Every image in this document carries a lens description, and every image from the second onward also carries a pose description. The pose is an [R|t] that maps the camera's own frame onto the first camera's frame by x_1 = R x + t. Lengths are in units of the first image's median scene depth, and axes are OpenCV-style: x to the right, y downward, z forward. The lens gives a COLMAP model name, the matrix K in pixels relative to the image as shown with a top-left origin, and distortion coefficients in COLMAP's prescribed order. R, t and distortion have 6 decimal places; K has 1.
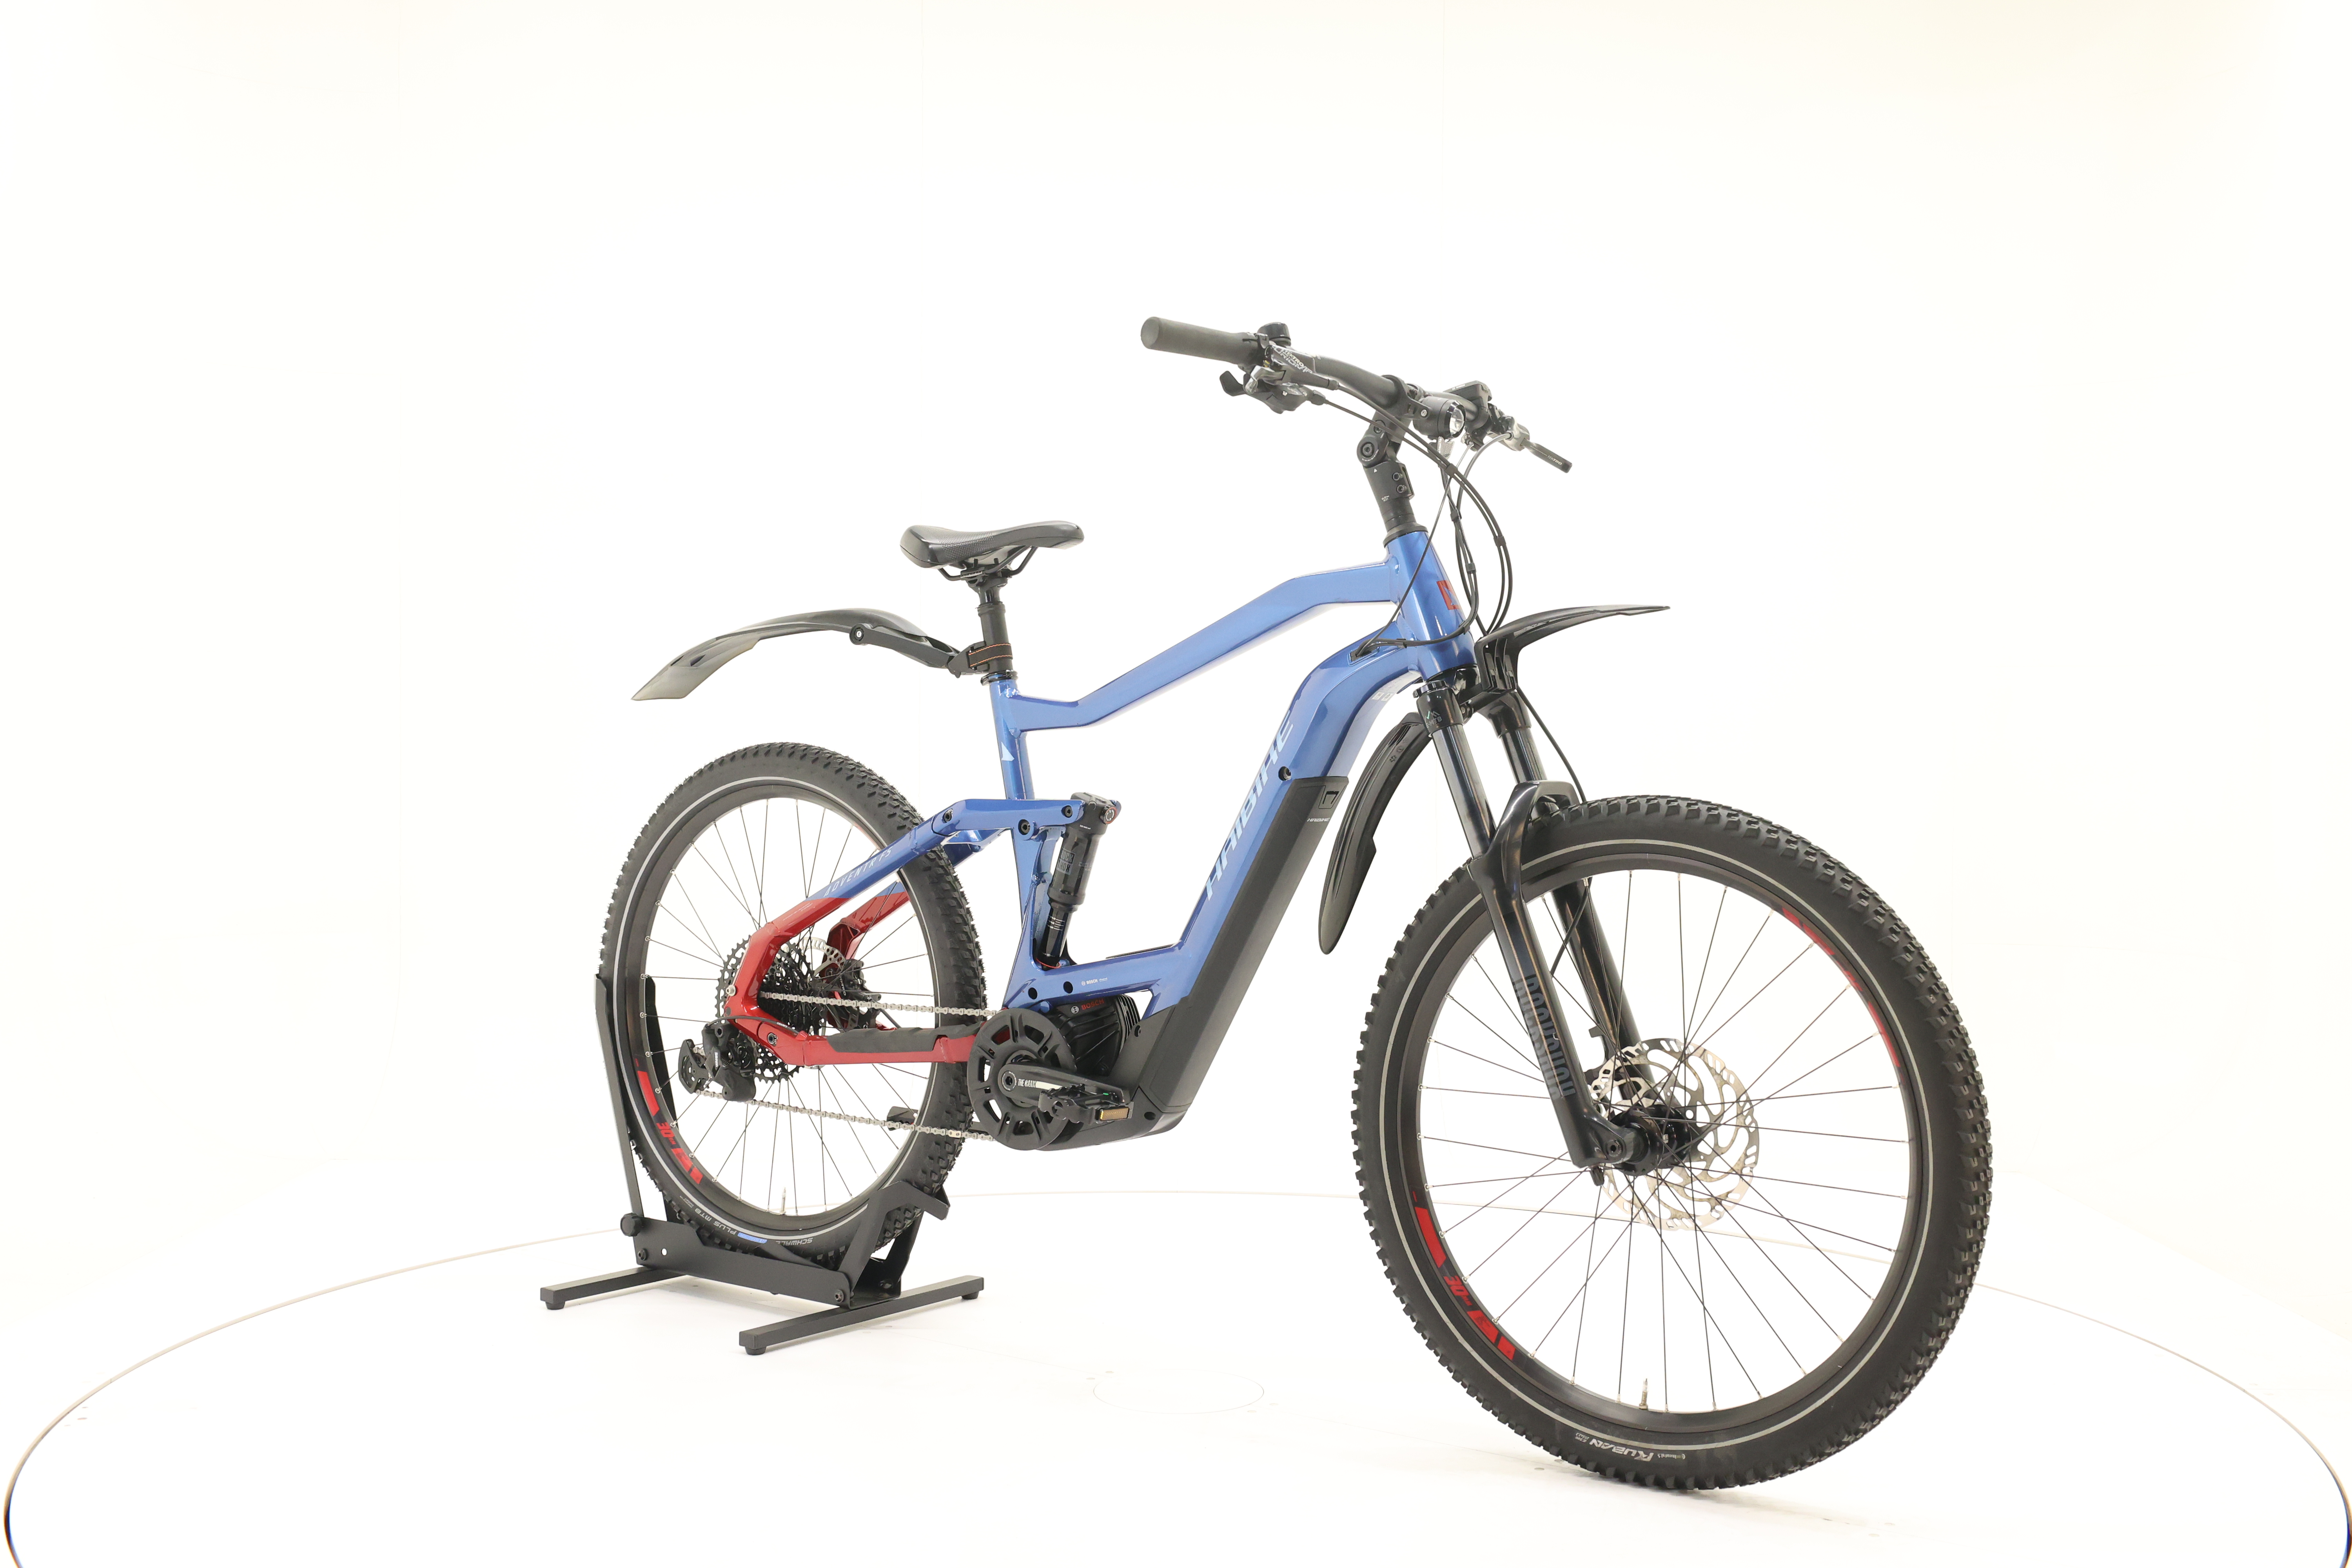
lens RADIAL K [[2547.8, 0, 1178.5], [0, 2547.8, 784.6], [0, 0, 1]] dist [0.000506, 0.000000]
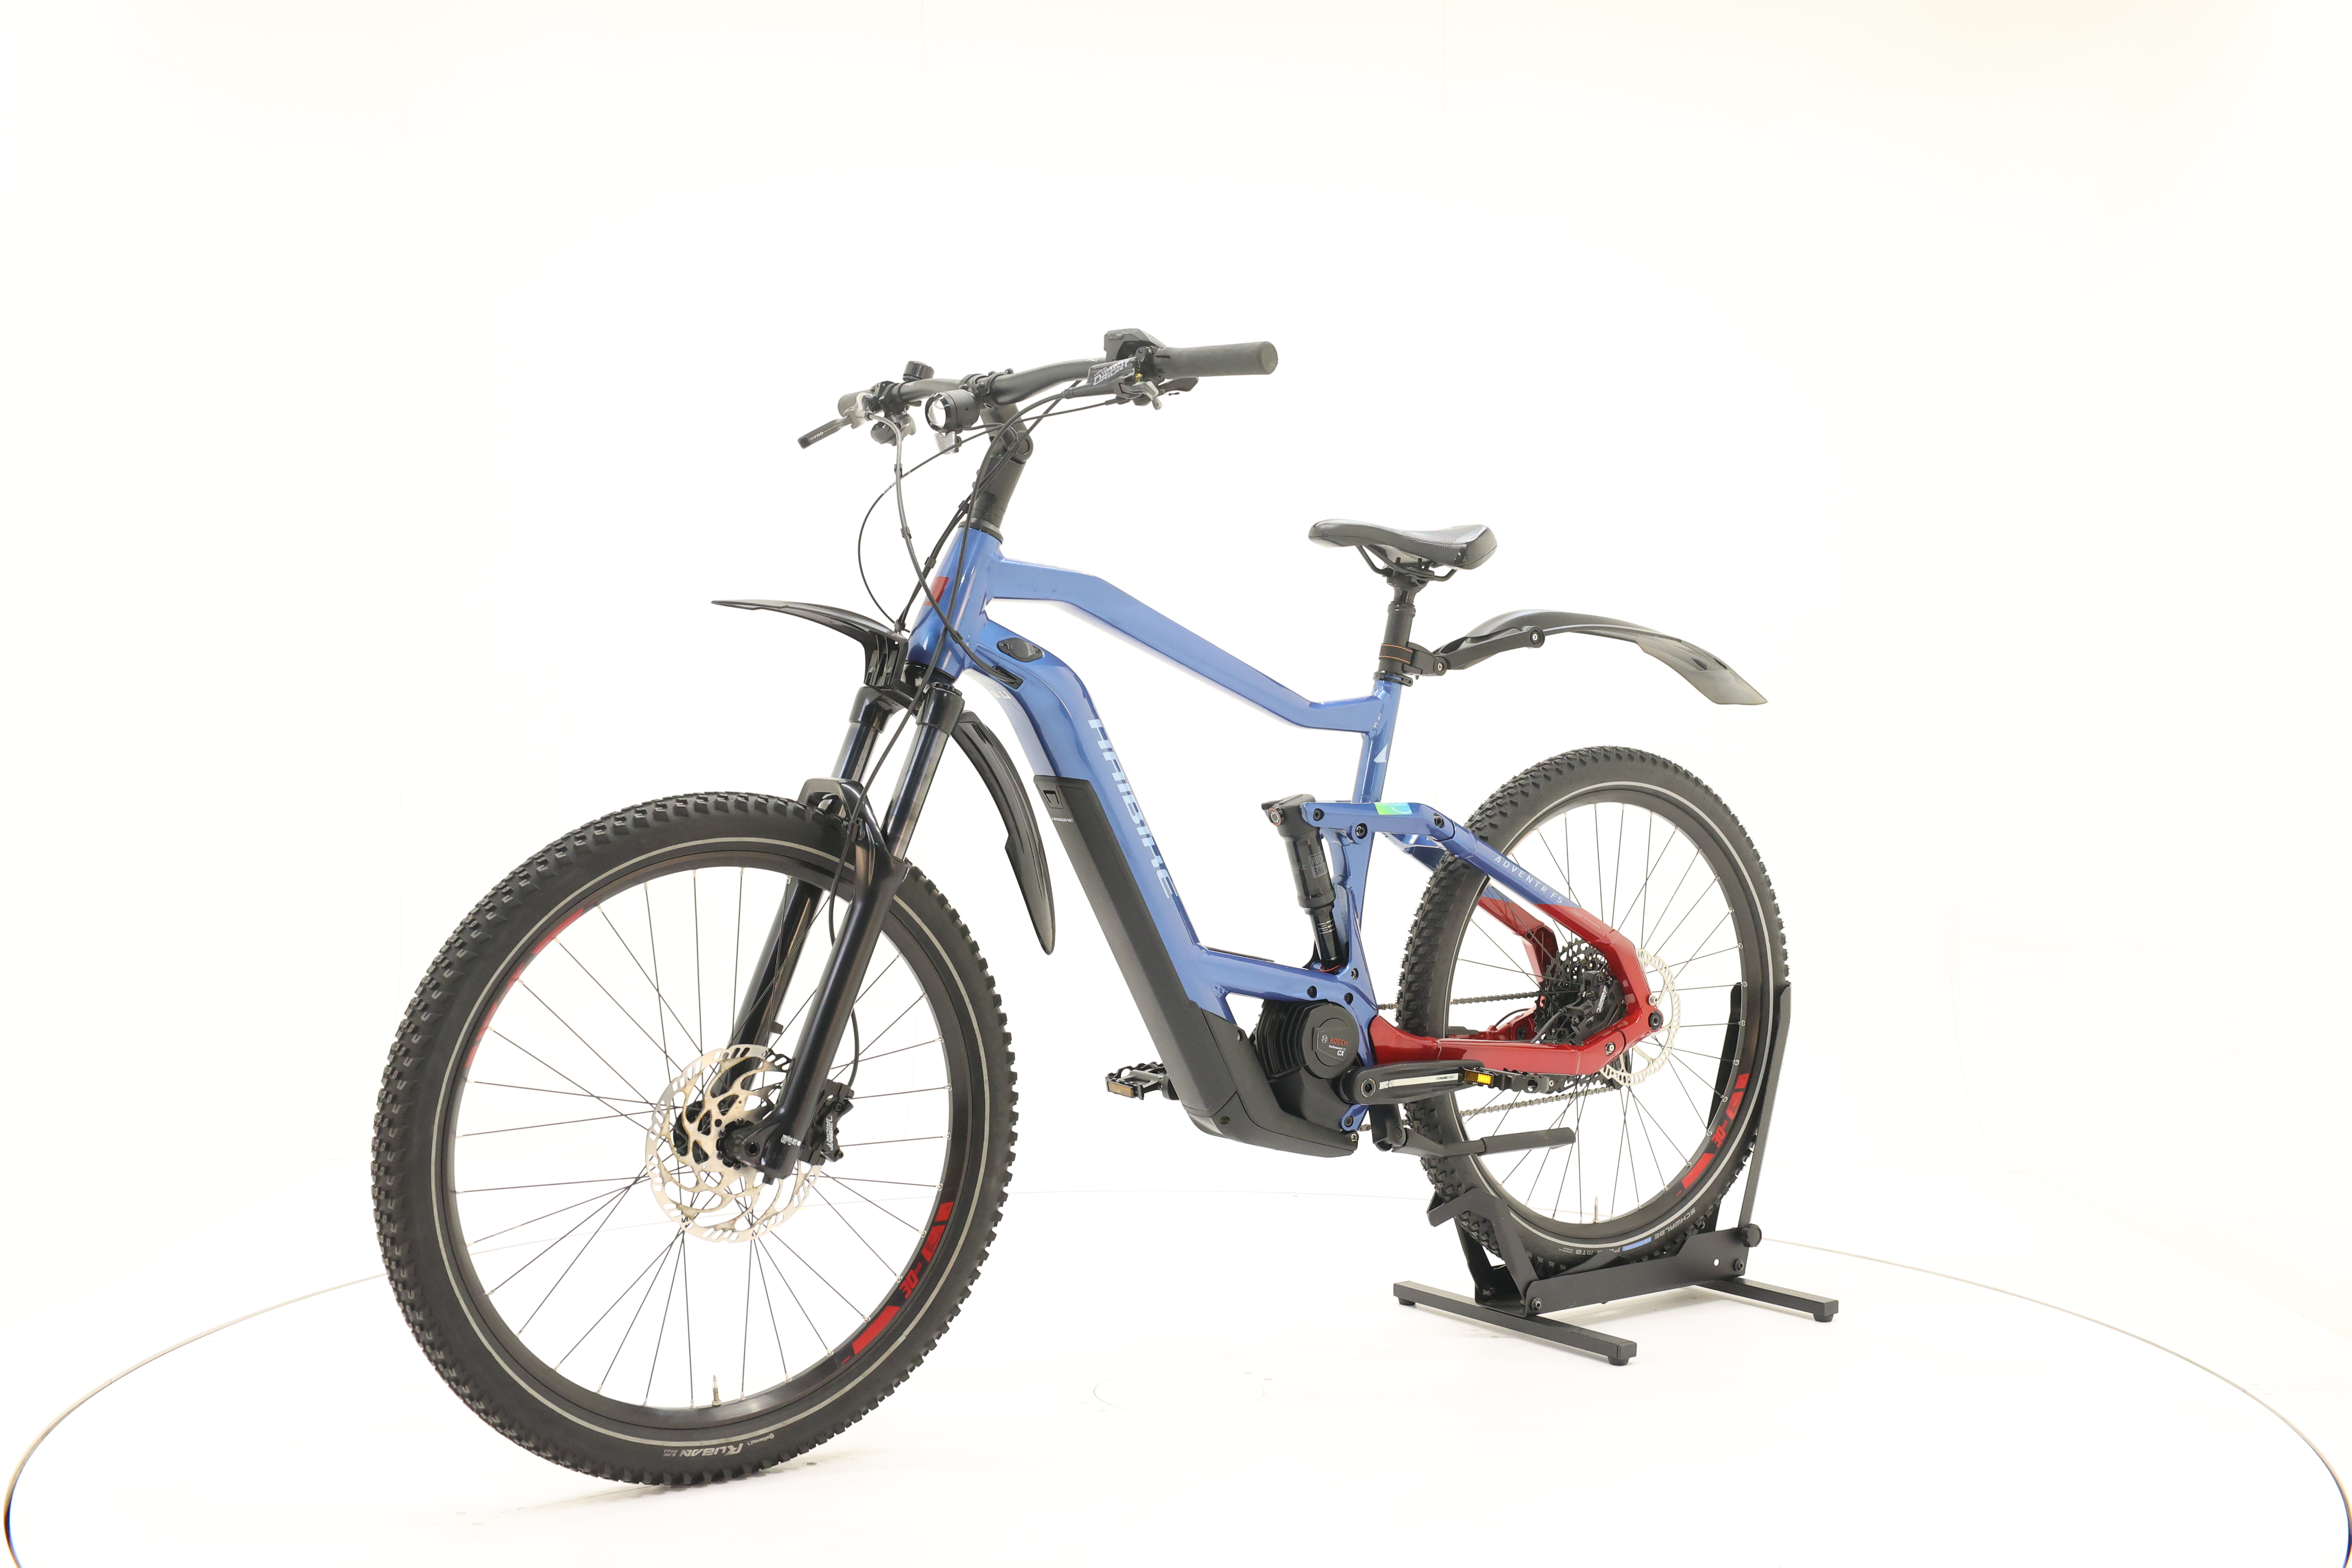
lens RADIAL K [[2547.8, 0, 1174.9], [0, 2547.8, 785.4], [0, 0, 1]] dist [0.000506, 0.000000]
pose [[-0.289580, 0.015232, -0.957033, 0.931749], [-0.025932, 0.999381, 0.023753, -0.022671], [0.956802, 0.031696, -0.289006, 1.250652]]
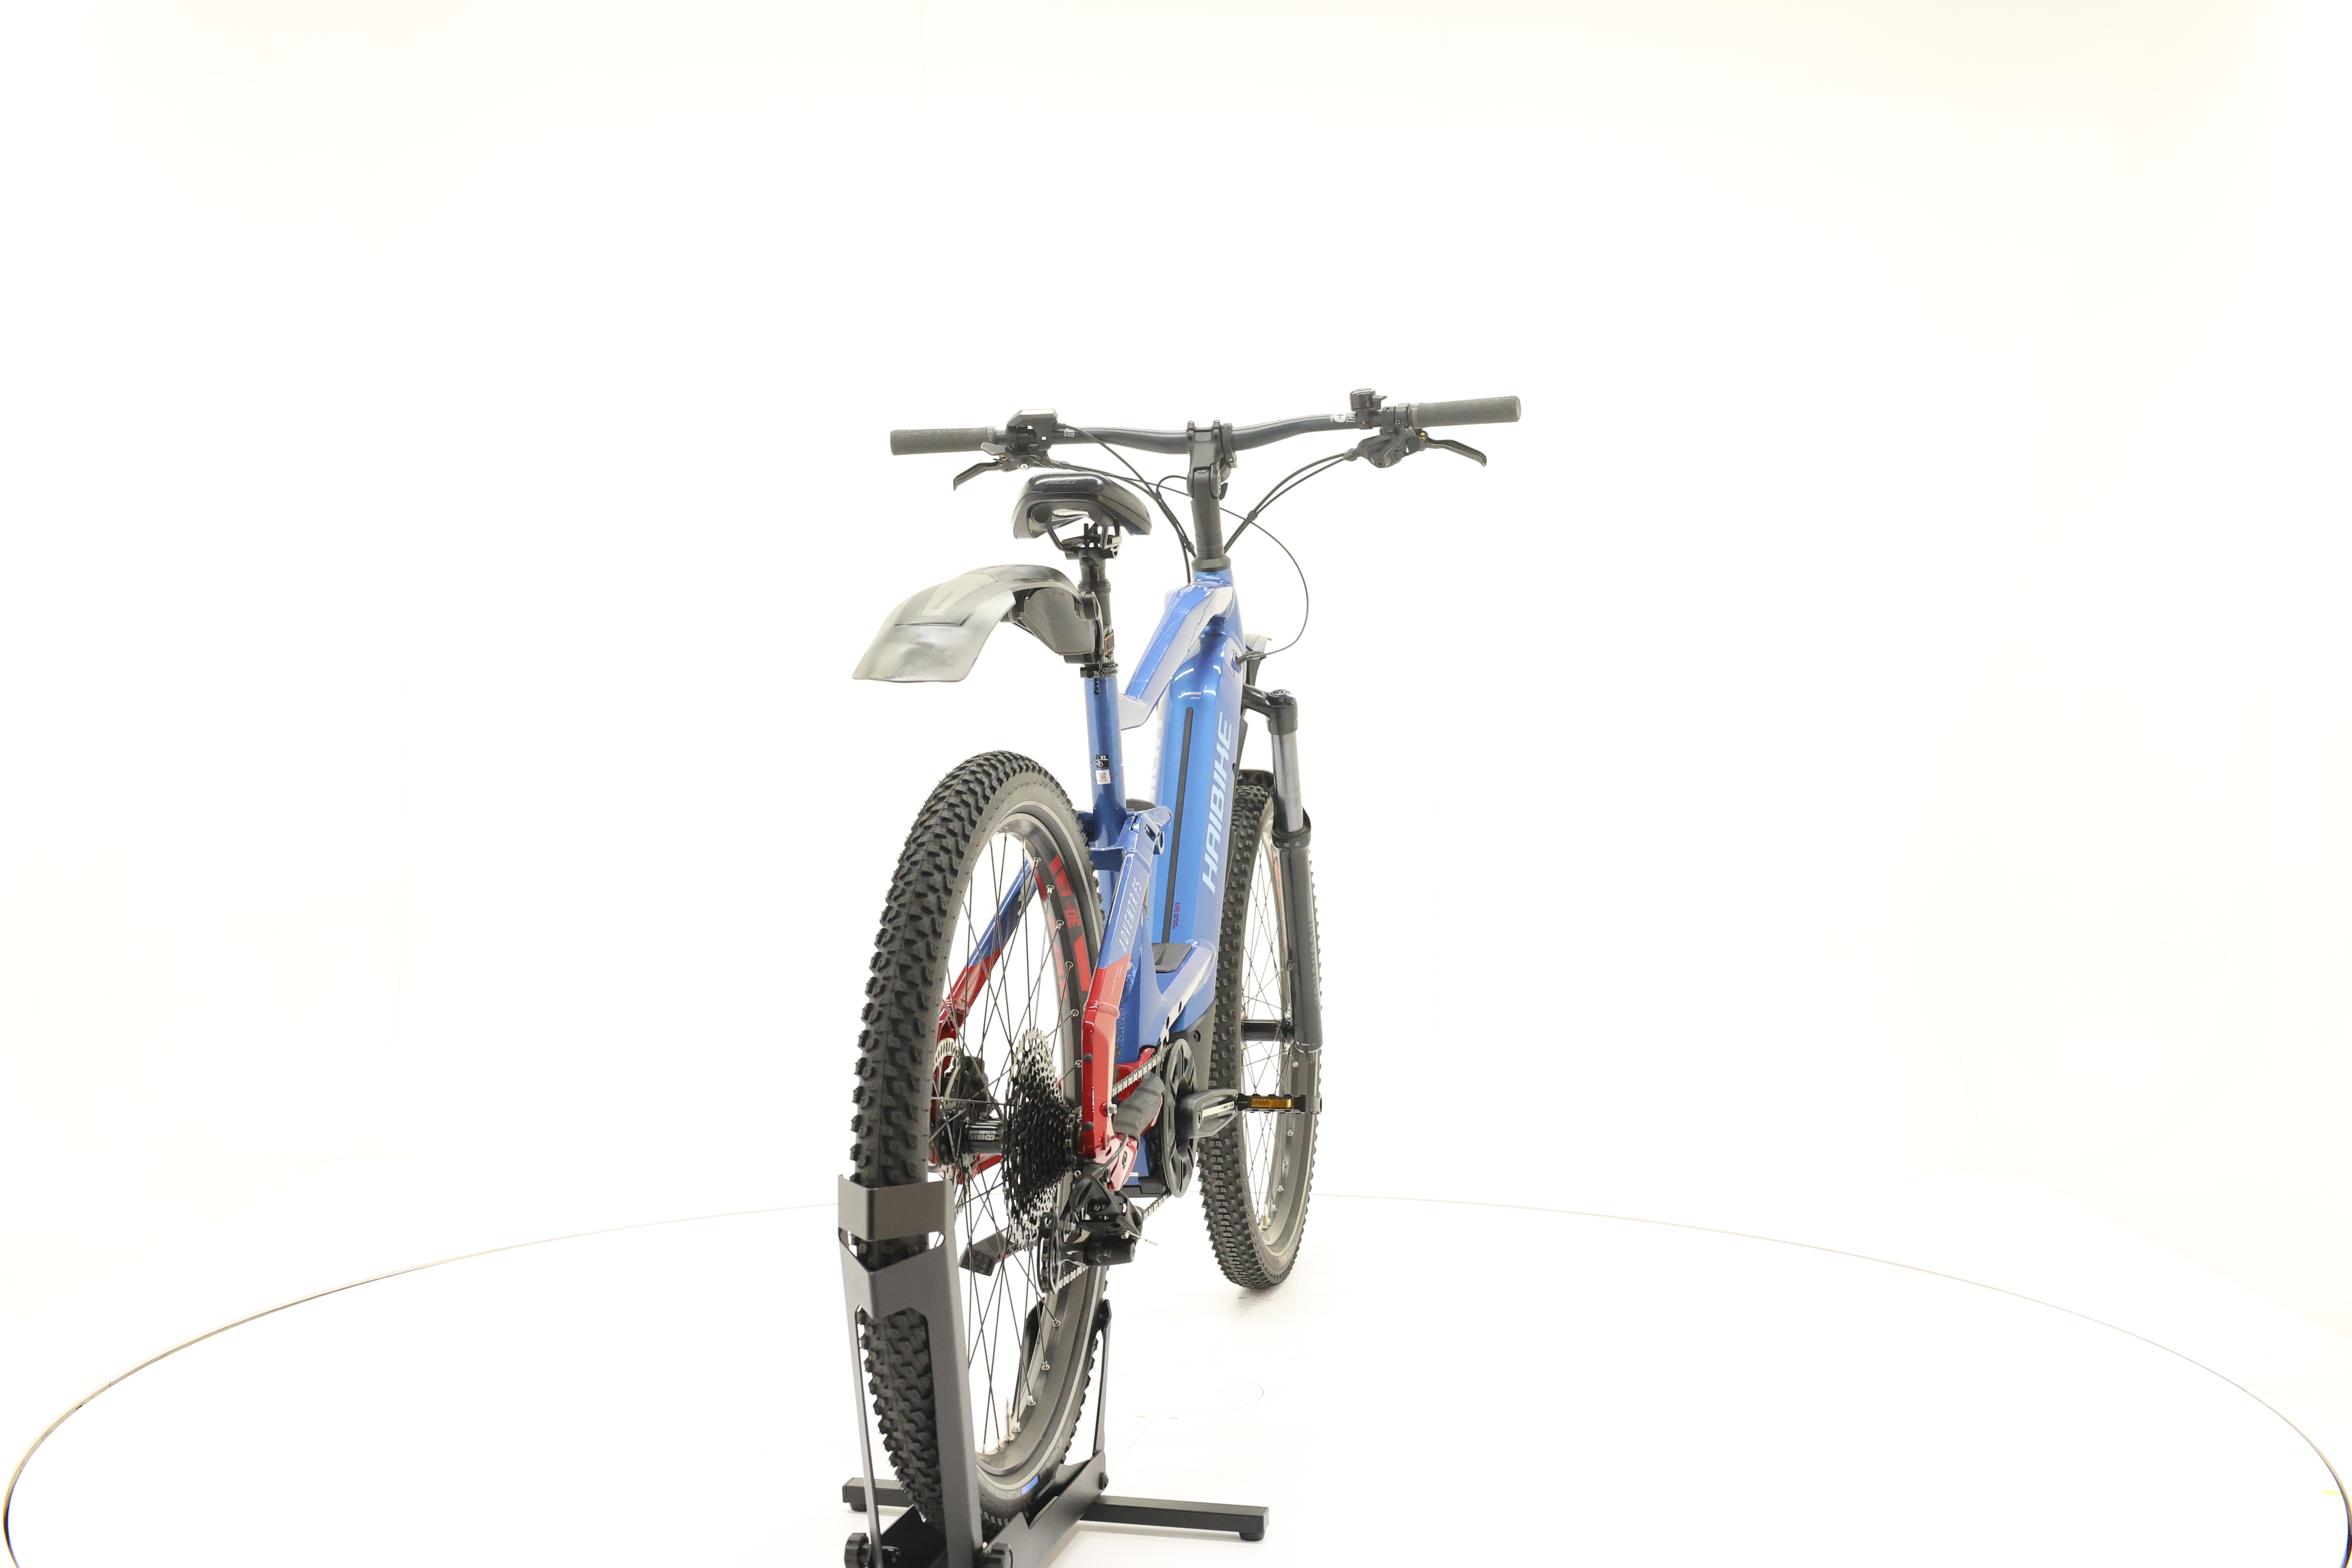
lens RADIAL K [[2547.8, 0, 1185.7], [0, 2547.8, 784.7], [0, 0, 1]] dist [0.000506, 0.000000]
pose [[-0.423989, -0.024644, 0.905332, -0.881119], [0.016205, 0.999263, 0.034789, -0.033890], [-0.905522, 0.029421, -0.423277, 1.382729]]
